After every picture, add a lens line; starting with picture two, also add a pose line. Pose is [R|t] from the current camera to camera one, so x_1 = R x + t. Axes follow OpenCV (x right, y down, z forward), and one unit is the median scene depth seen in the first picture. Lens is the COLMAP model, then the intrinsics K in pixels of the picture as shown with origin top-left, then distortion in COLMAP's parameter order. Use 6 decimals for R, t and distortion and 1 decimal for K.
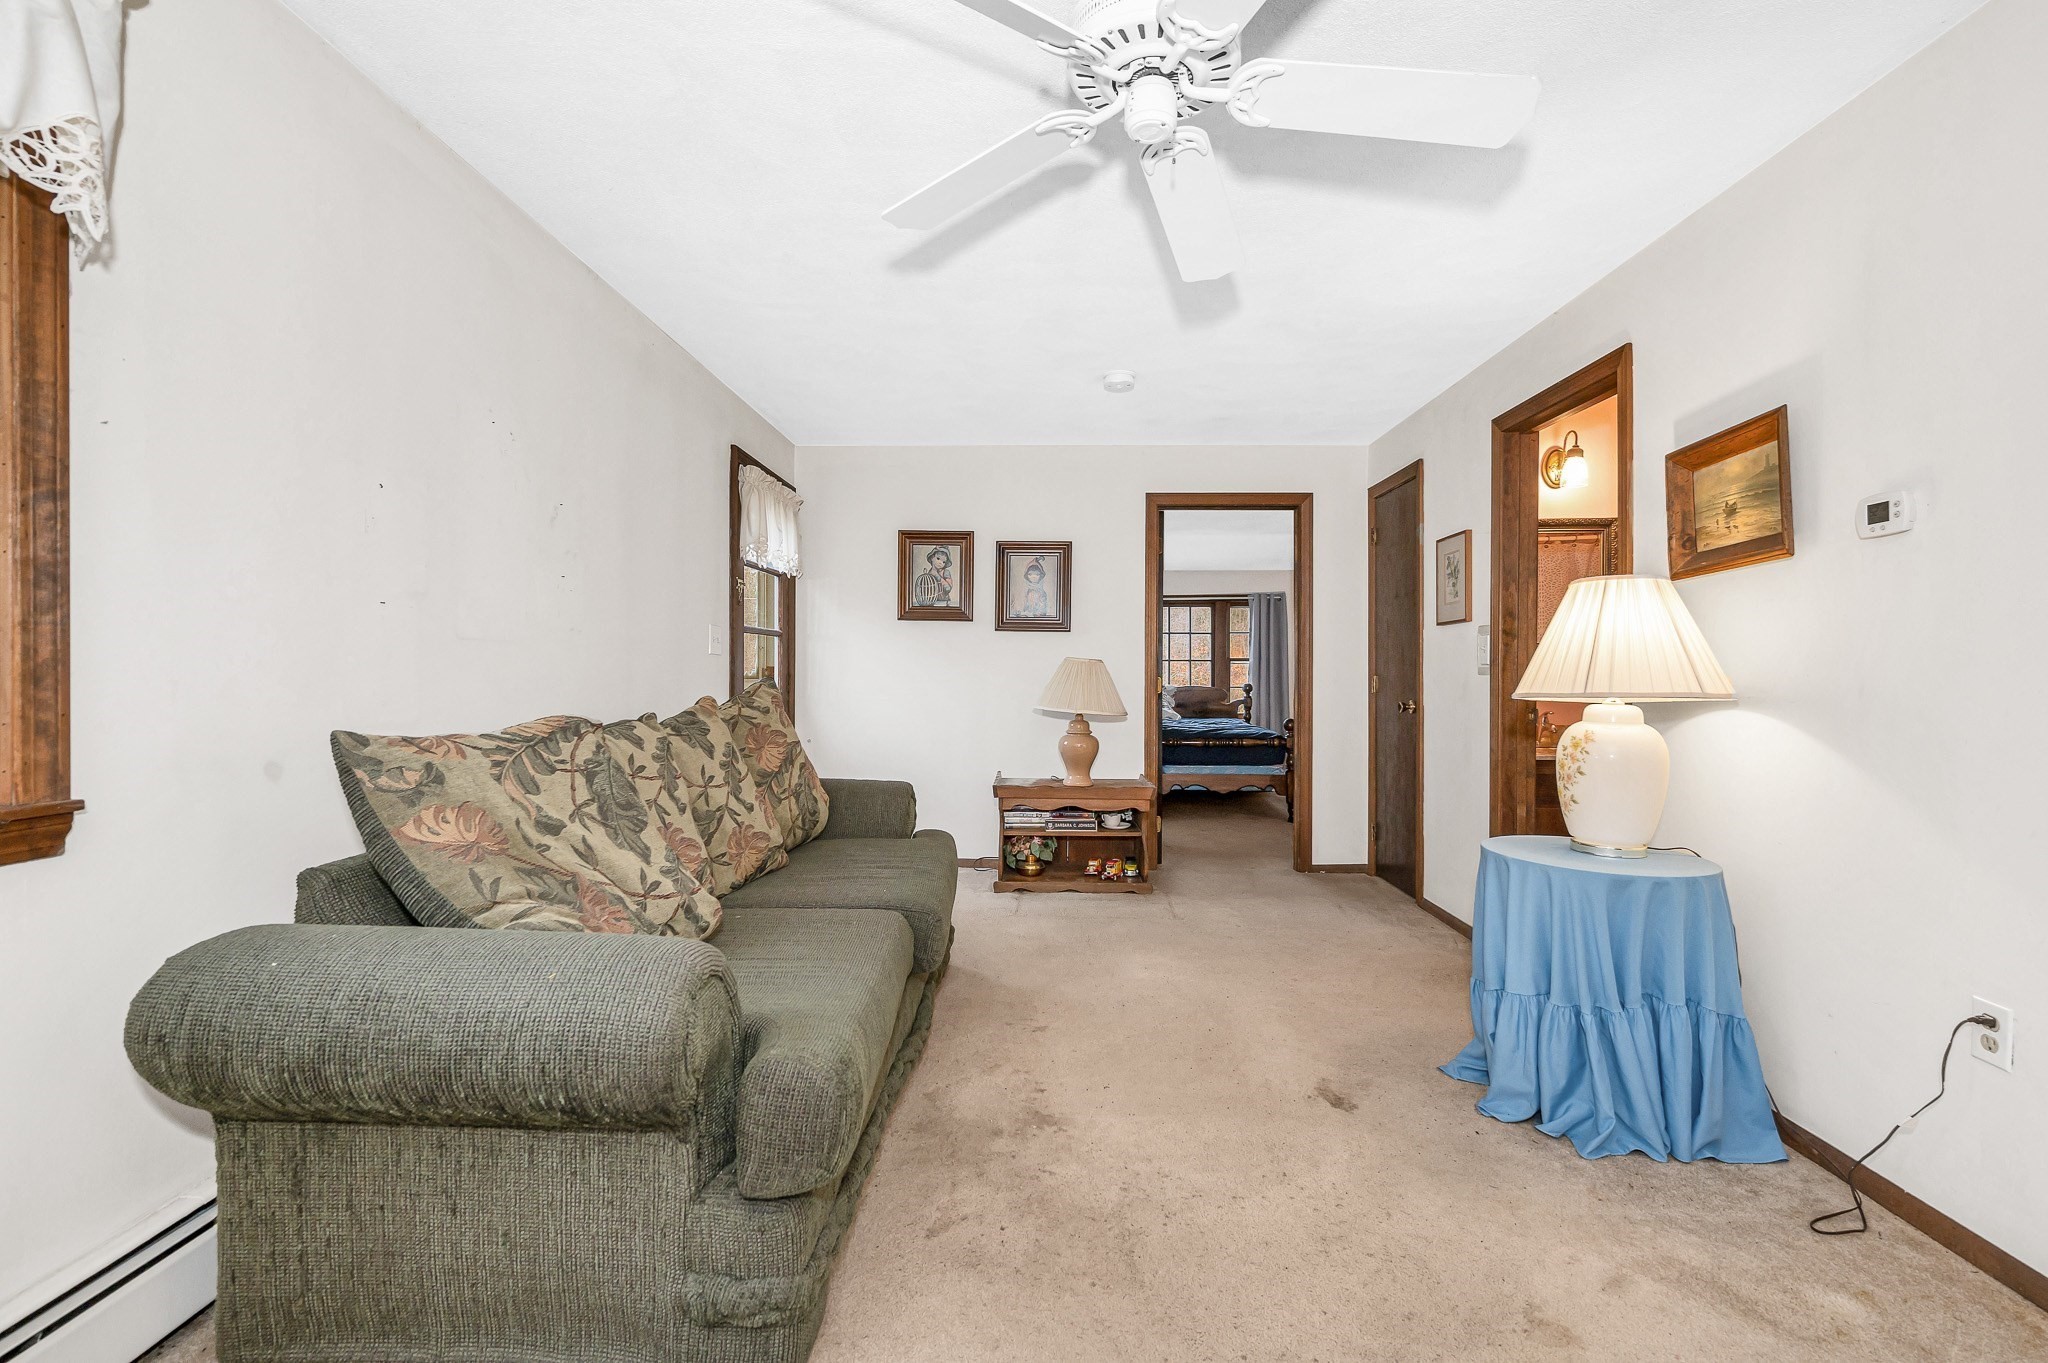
lens RADIAL K [[910.7, 0, 1031.0], [0, 910.7, 678.3], [0, 0, 1]] dist [0.001475, 0.000189]
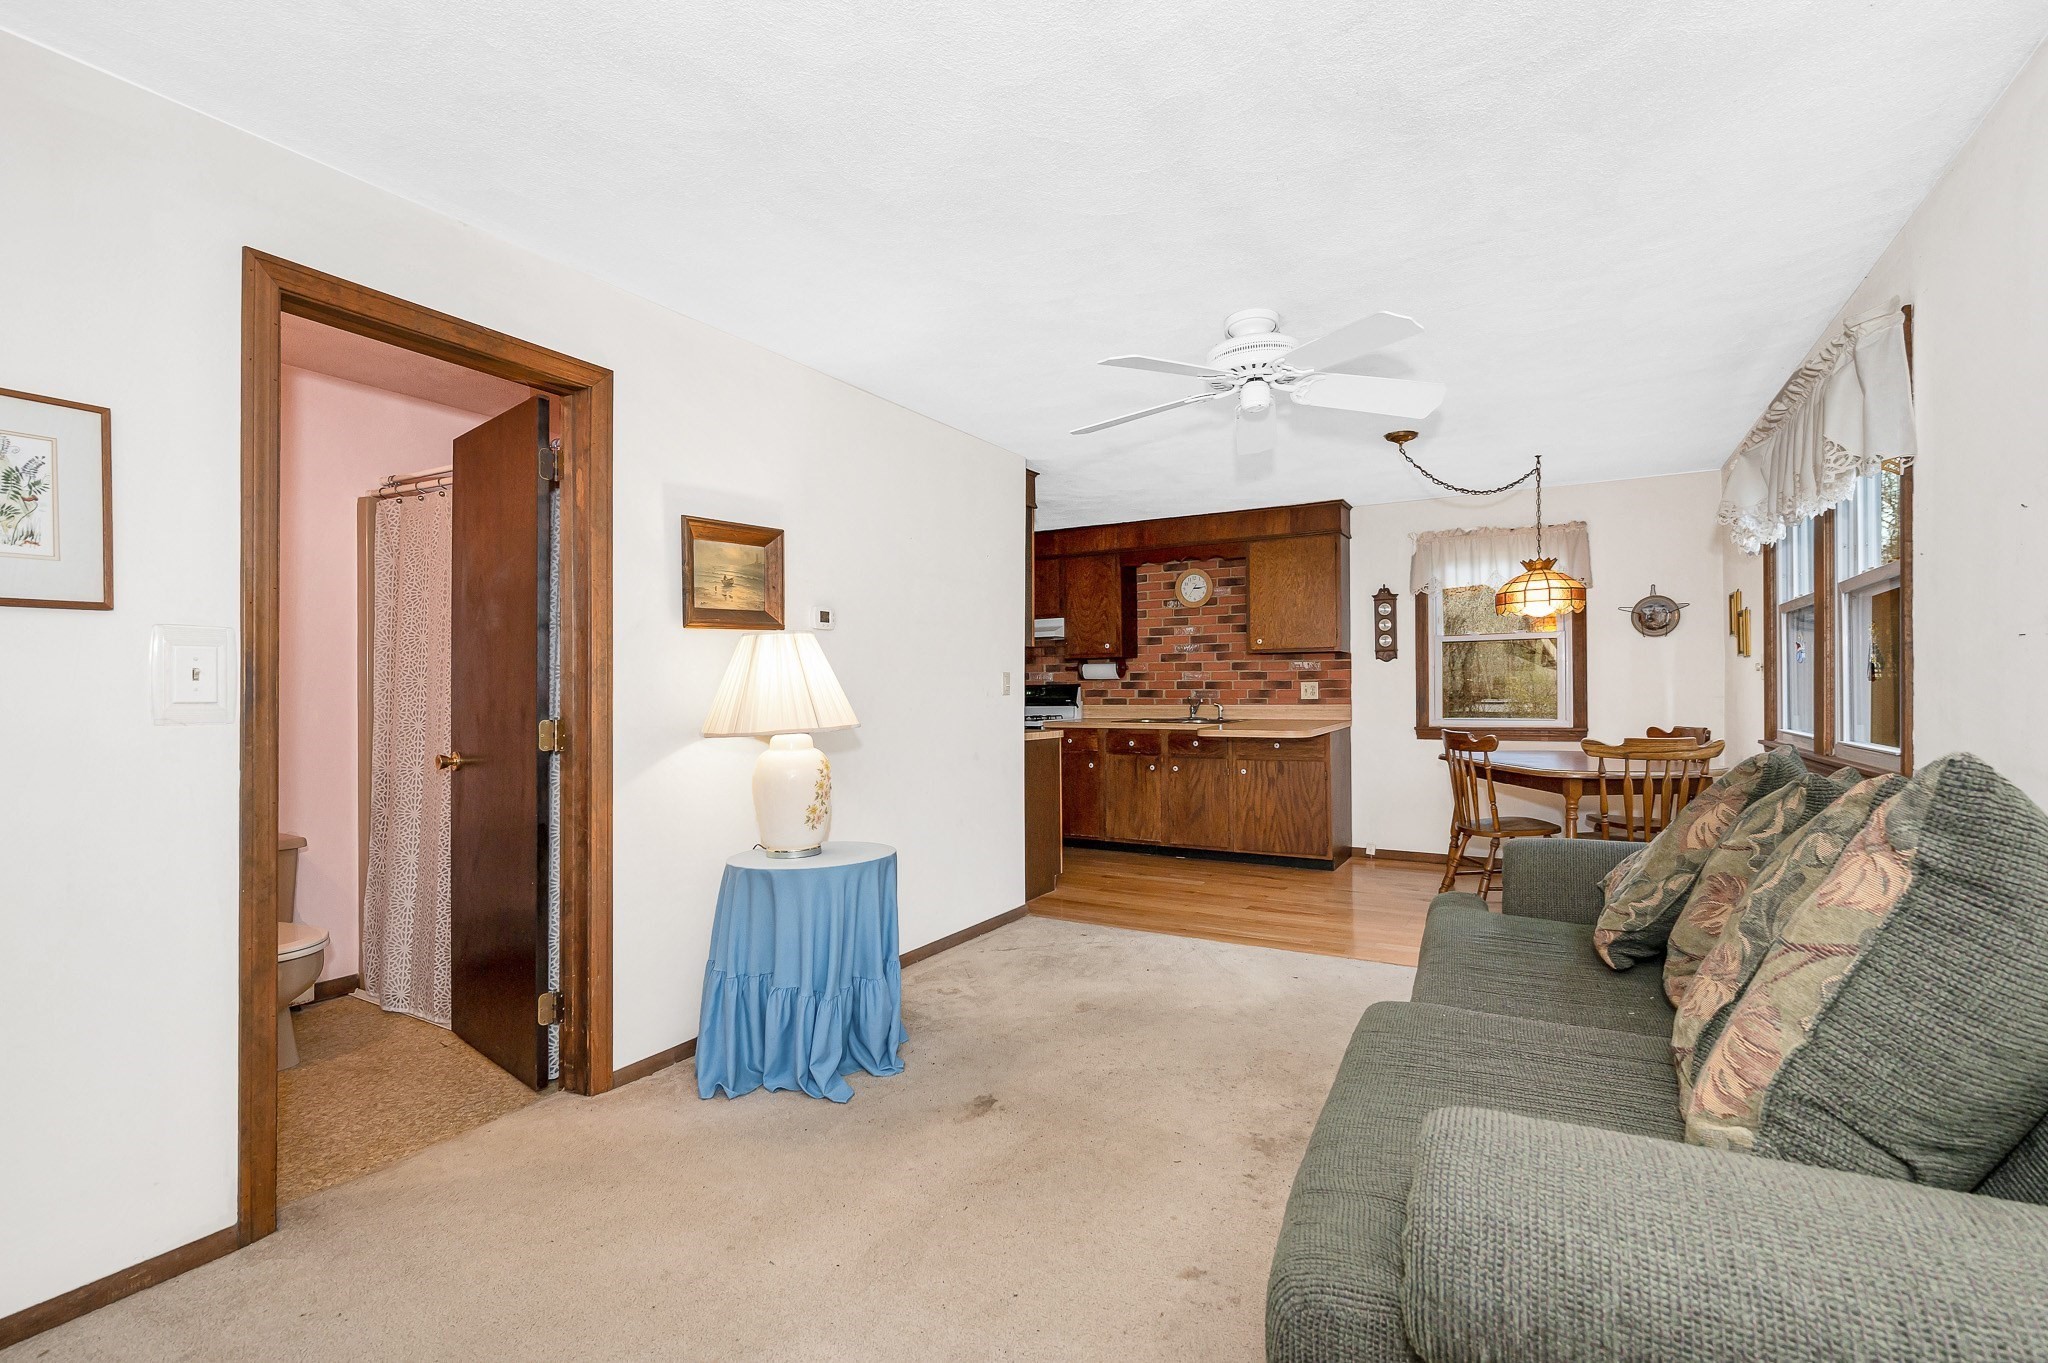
lens RADIAL K [[910.7, 0, 1031.0], [0, 910.7, 678.3], [0, 0, 1]] dist [0.001475, 0.000189]
pose [[-0.876999, 0.005221, 0.480464, -0.241486], [0.002819, 0.999980, -0.005721, -0.039328], [-0.480484, -0.003663, -0.876996, 1.947784]]
